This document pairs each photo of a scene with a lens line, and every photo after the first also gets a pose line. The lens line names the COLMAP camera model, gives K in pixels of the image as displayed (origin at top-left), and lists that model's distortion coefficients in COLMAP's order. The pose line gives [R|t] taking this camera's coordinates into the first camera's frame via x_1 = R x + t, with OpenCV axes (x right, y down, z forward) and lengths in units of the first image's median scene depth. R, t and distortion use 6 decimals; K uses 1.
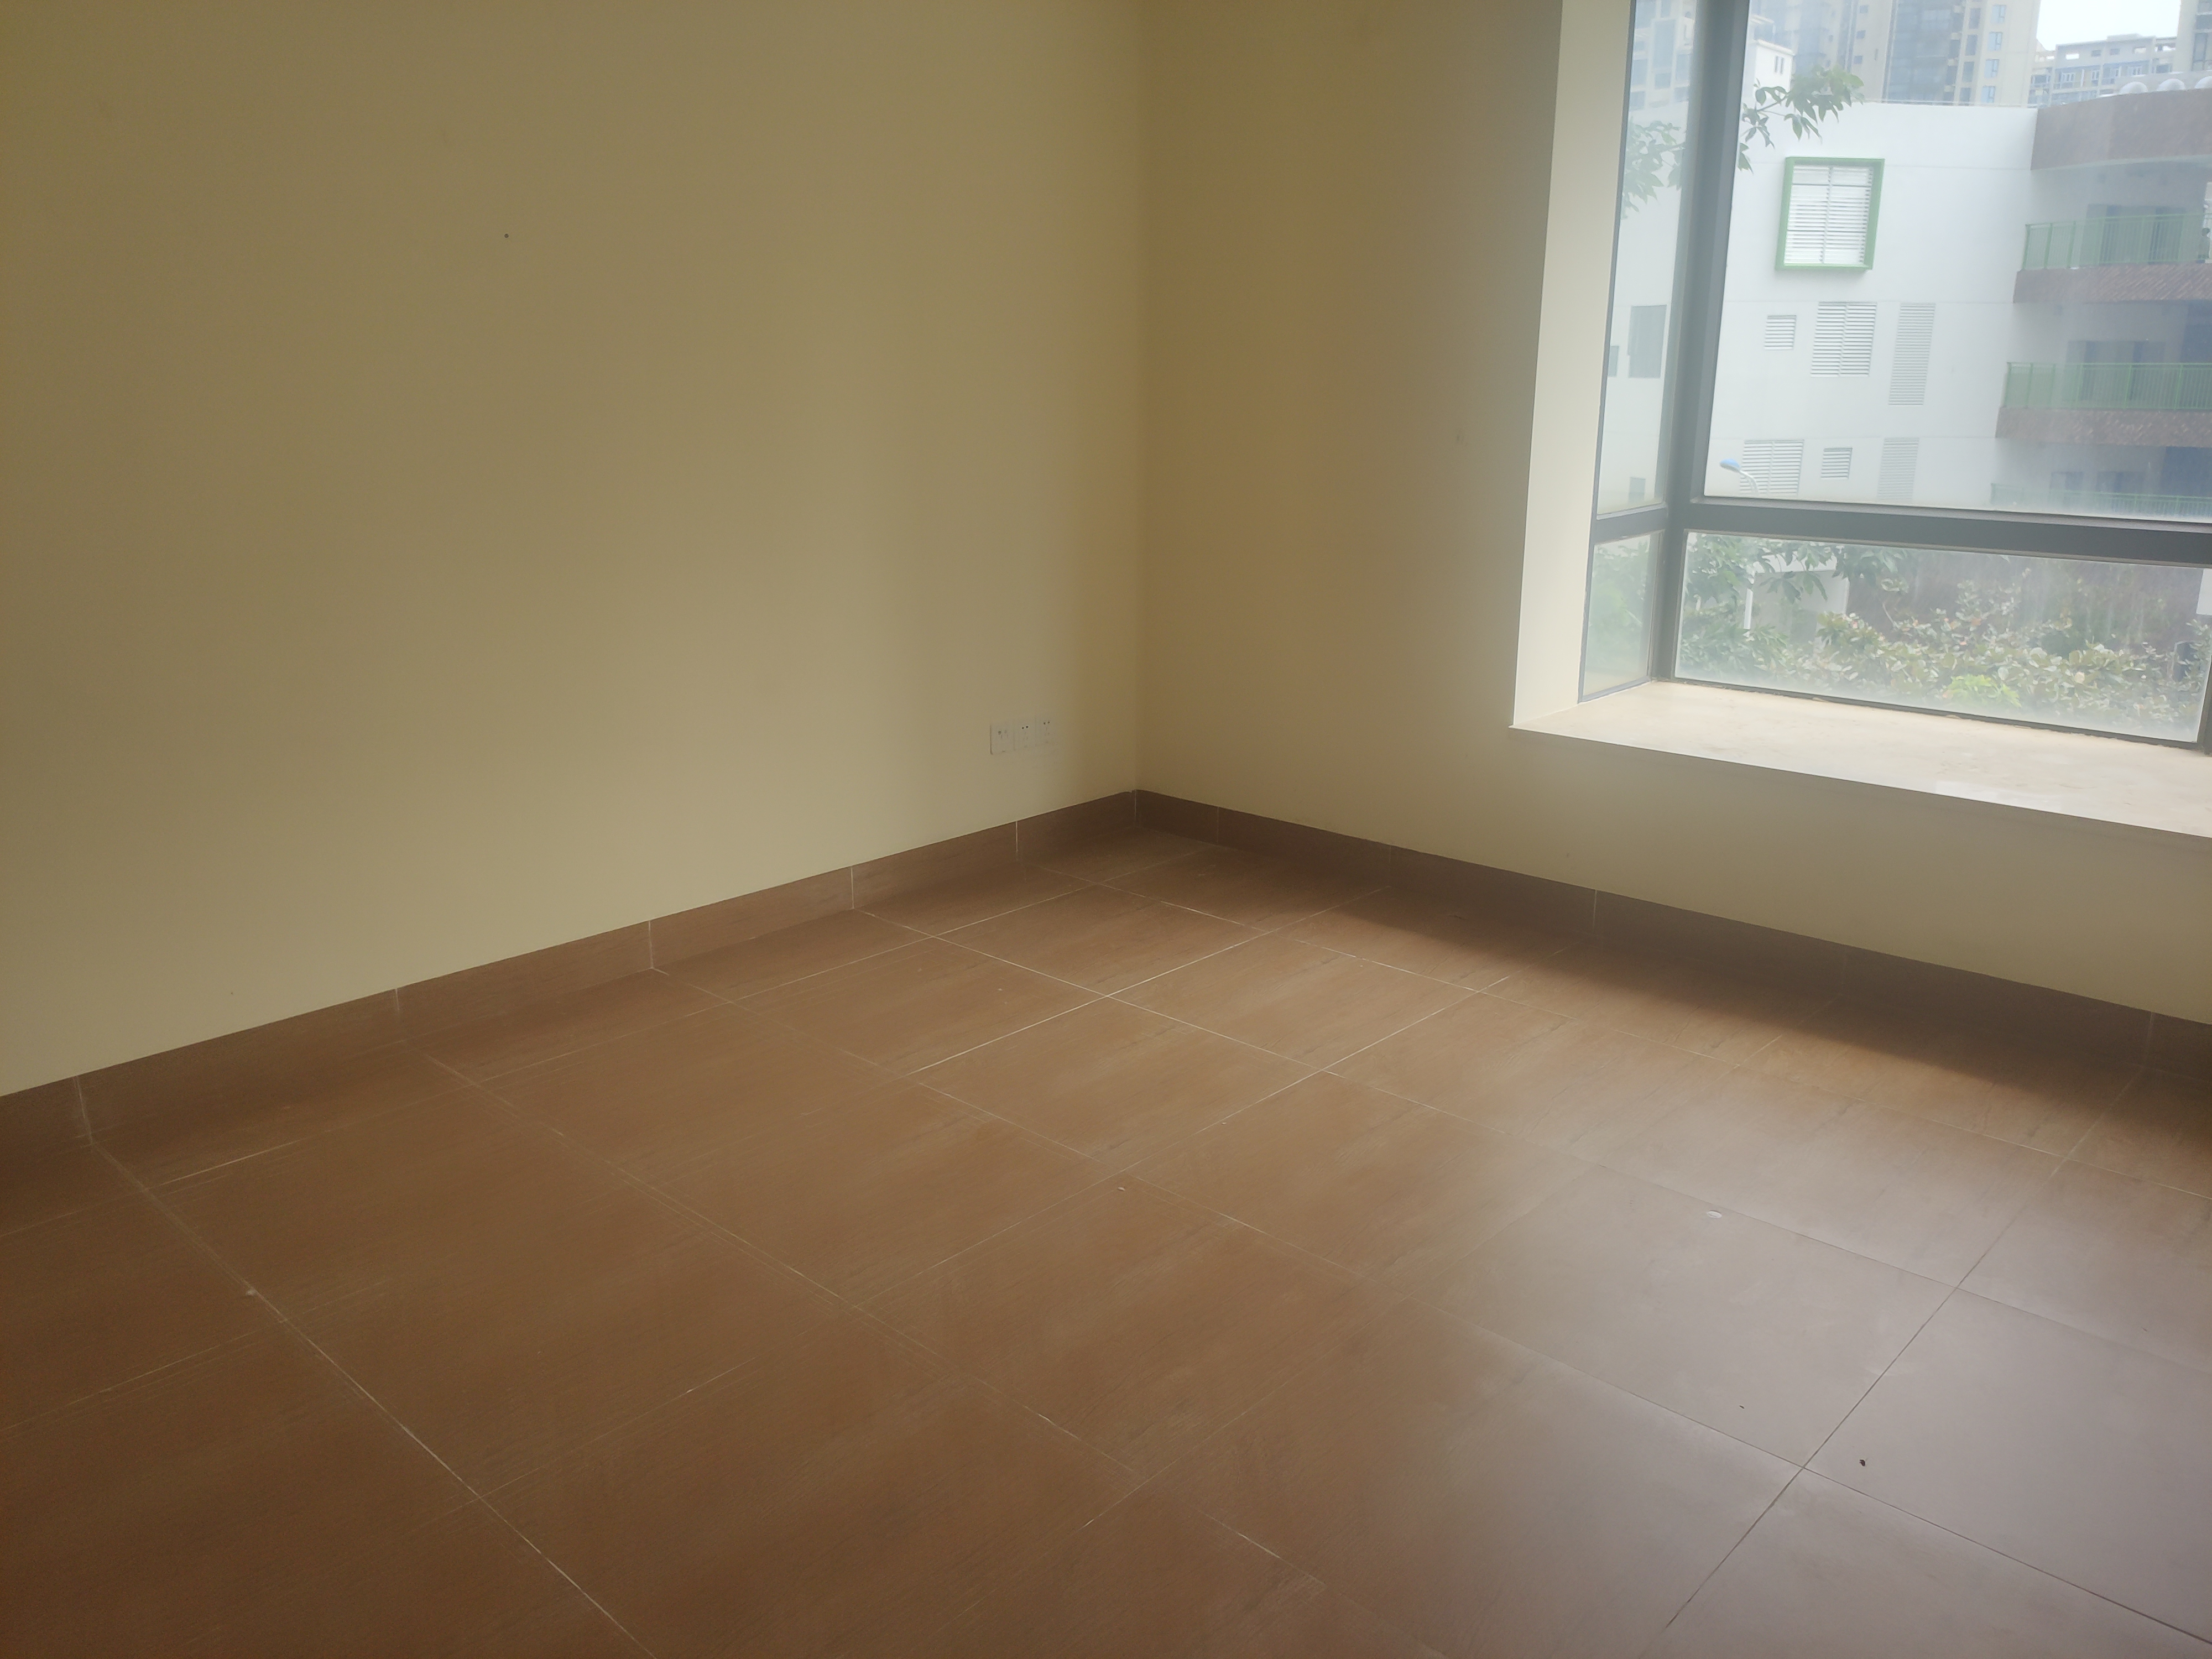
lens RADIAL K [[1681.7, 0, 1127.4], [0, 1681.7, 823.9], [0, 0, 1]] dist [0.079527, -0.124637]
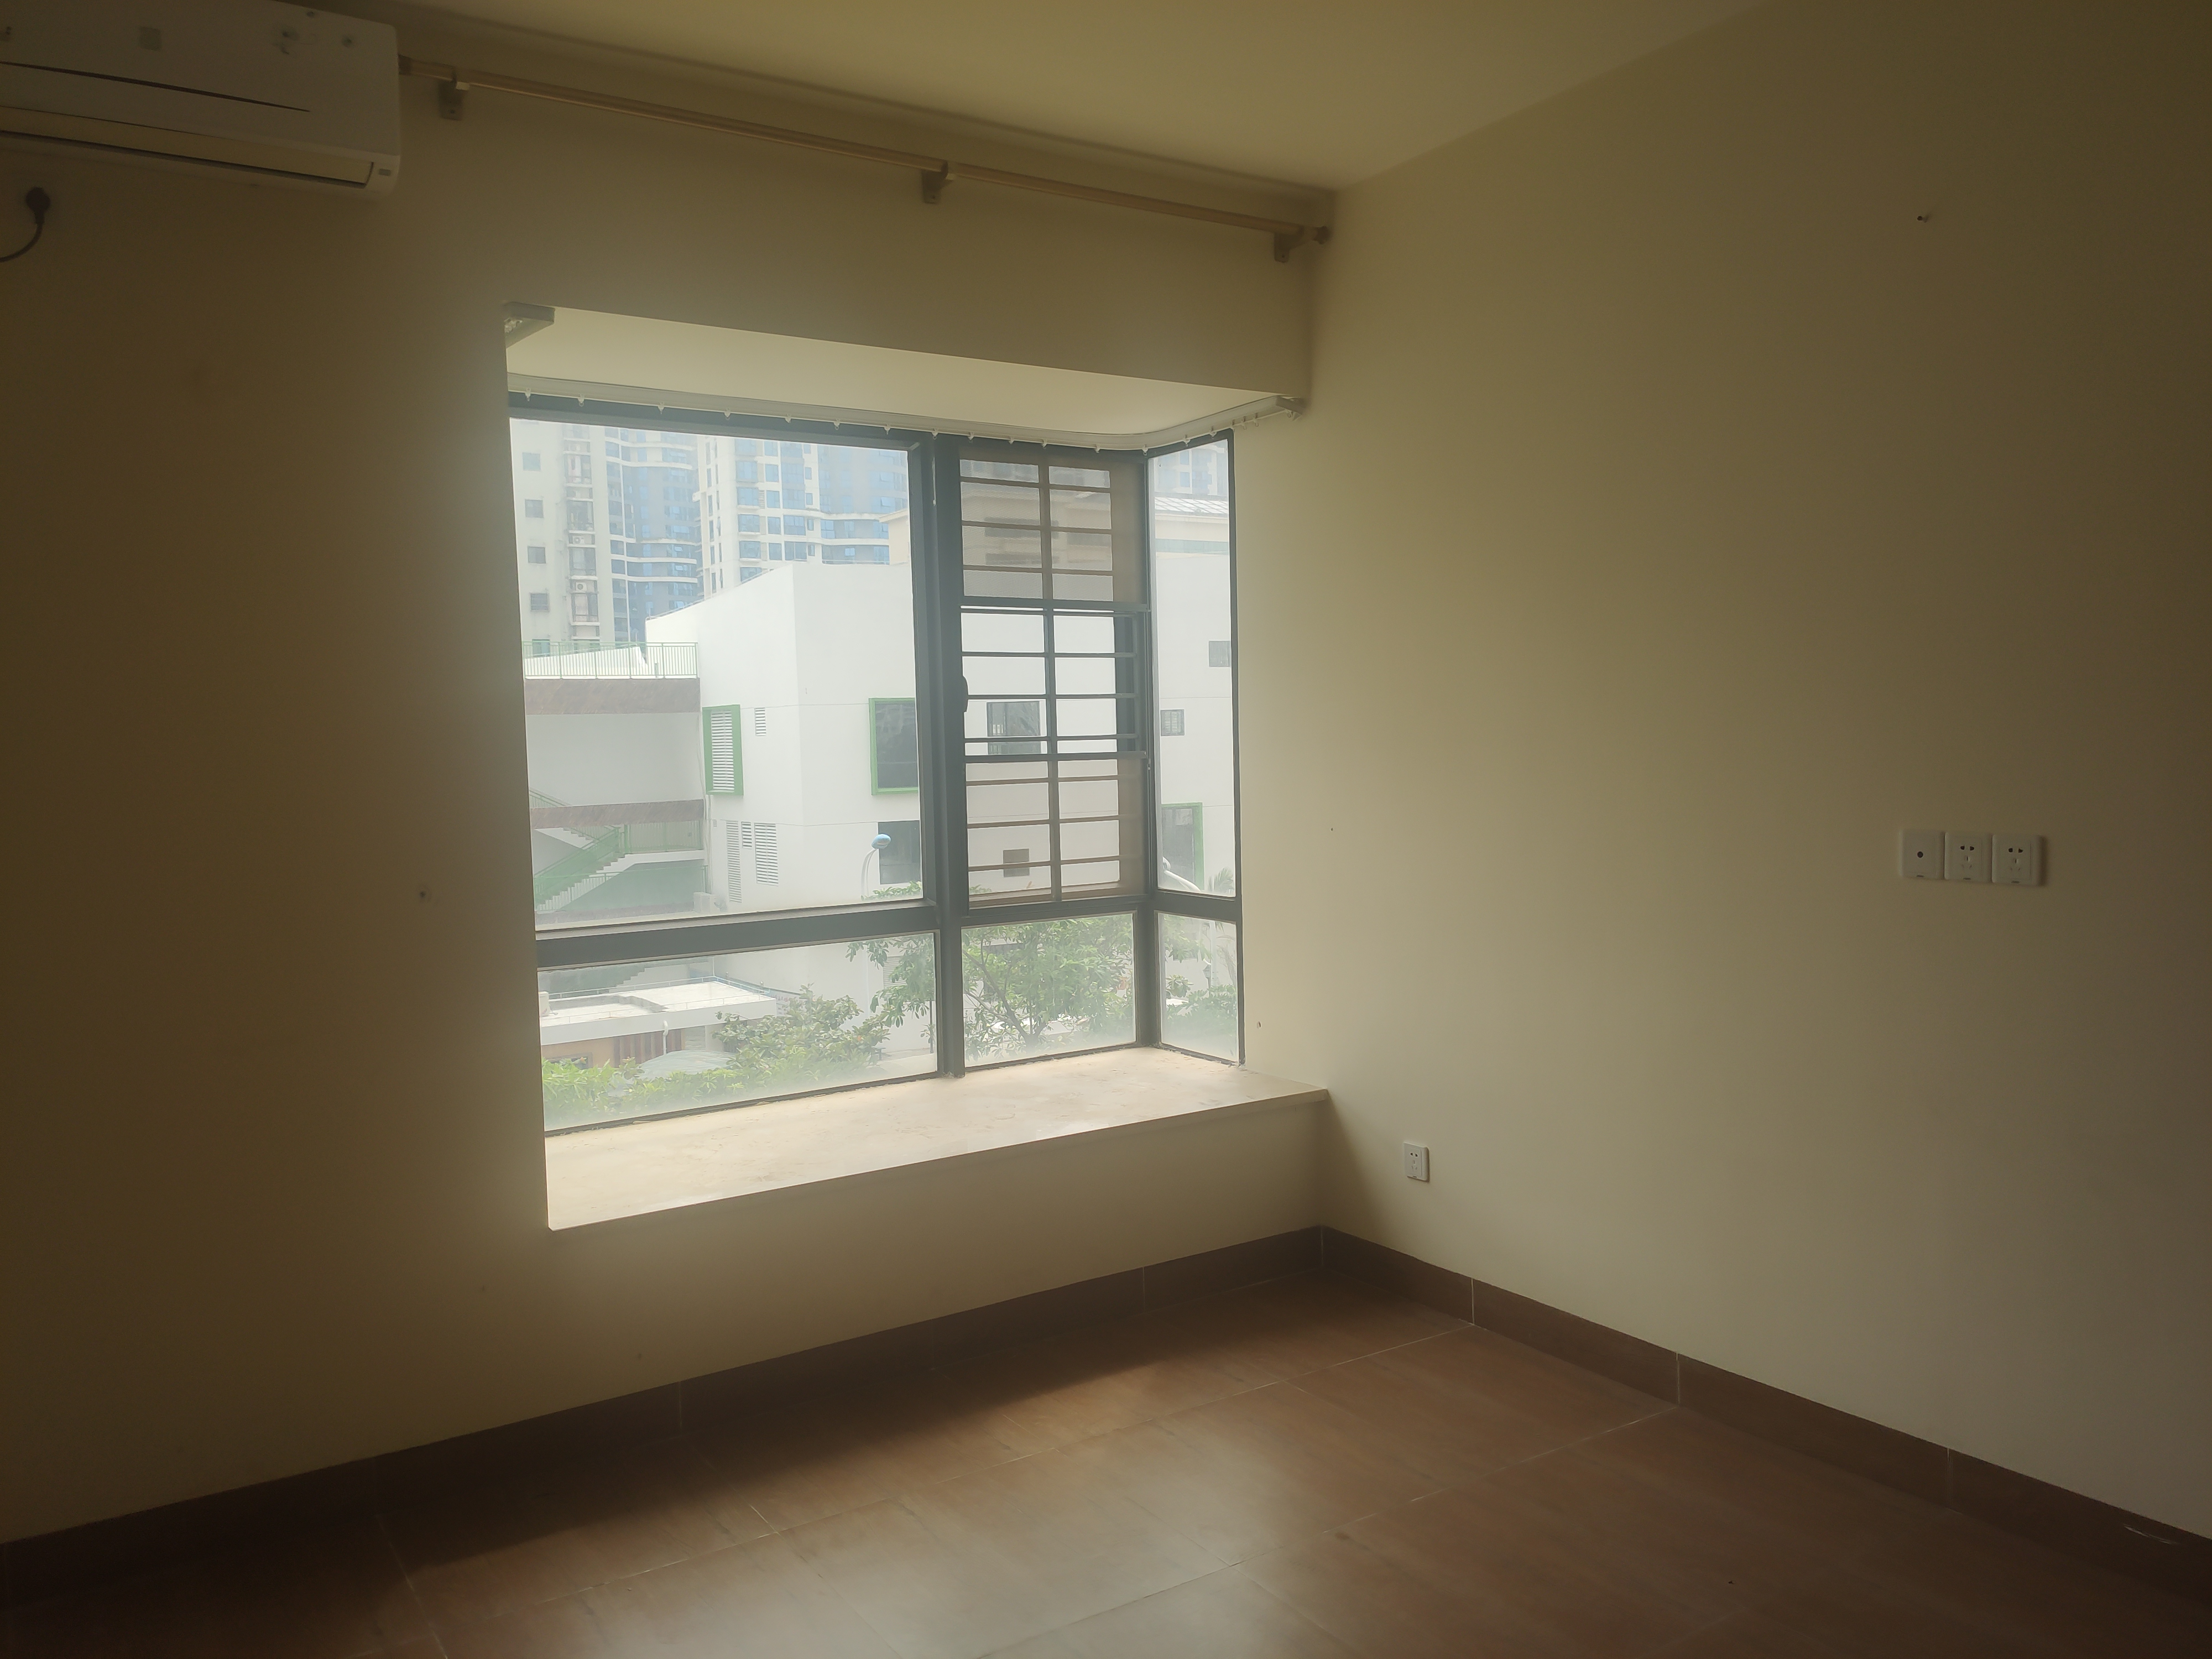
lens RADIAL K [[1681.7, 0, 1127.4], [0, 1681.7, 823.9], [0, 0, 1]] dist [0.079527, -0.124637]
pose [[0.265017, -0.045838, 0.963154, -0.546166], [0.301688, 0.952662, -0.037673, -0.148265], [-0.915833, 0.300555, 0.266300, 0.590034]]
